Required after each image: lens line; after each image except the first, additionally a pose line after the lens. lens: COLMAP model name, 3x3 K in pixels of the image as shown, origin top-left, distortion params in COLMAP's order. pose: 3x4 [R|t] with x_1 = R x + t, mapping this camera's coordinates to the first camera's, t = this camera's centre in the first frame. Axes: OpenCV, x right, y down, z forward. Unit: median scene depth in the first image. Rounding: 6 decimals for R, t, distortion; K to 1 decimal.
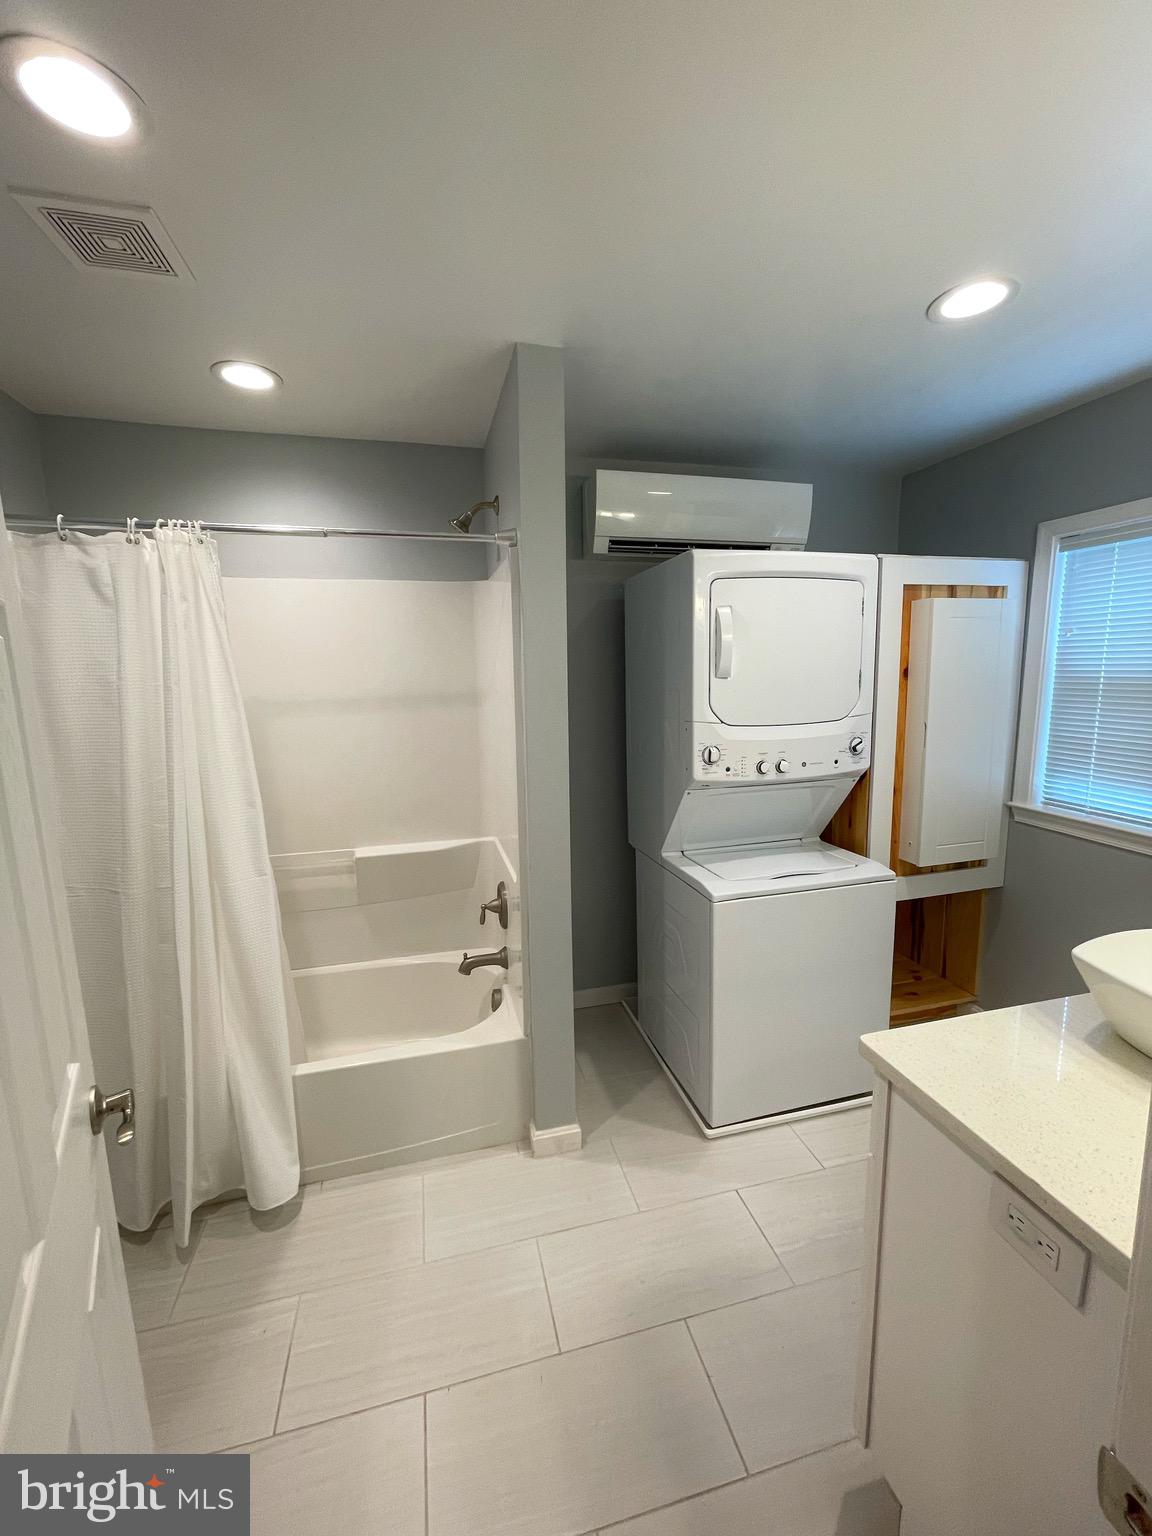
lens RADIAL K [[620.6, 0, 572.0], [0, 620.6, 760.0], [0, 0, 1]] dist [-0.000944, 0.000004]
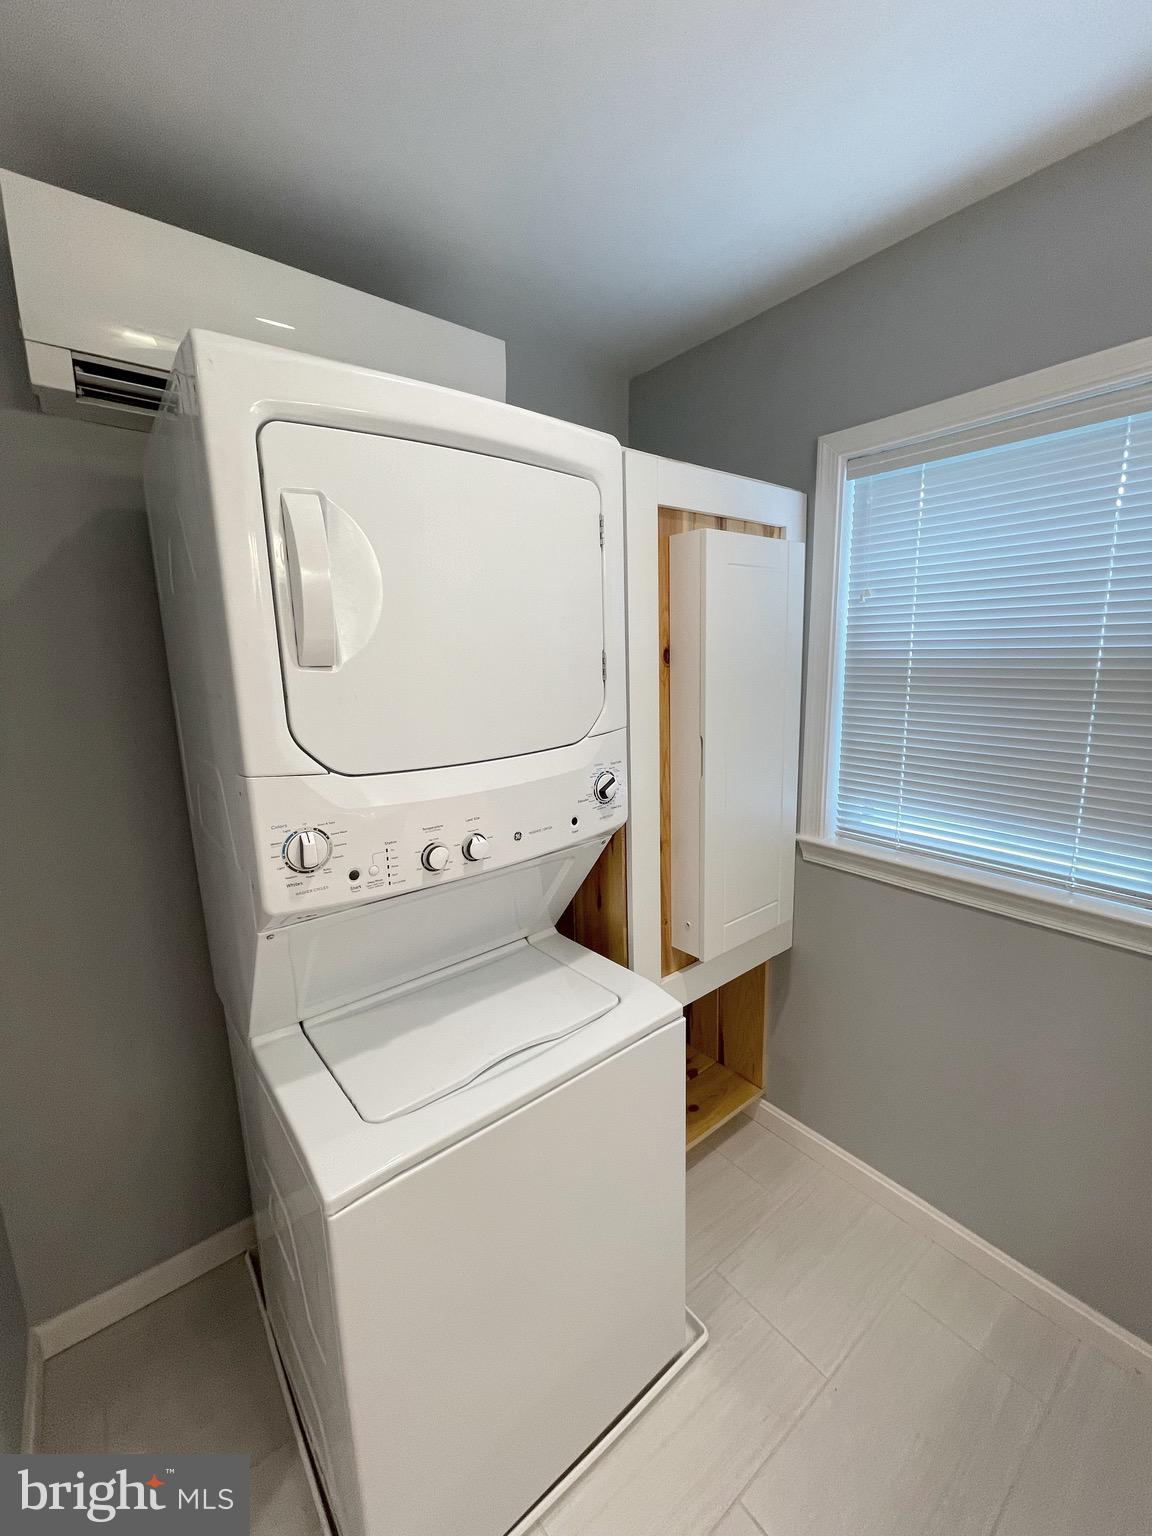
lens RADIAL K [[620.6, 0, 576.6], [0, 620.6, 770.5], [0, 0, 1]] dist [-0.000944, 0.000004]
pose [[0.911214, -0.080415, 0.404008, 0.209985], [0.066423, 0.996609, 0.048557, -0.066175], [-0.406543, -0.017411, 0.913466, 0.499855]]
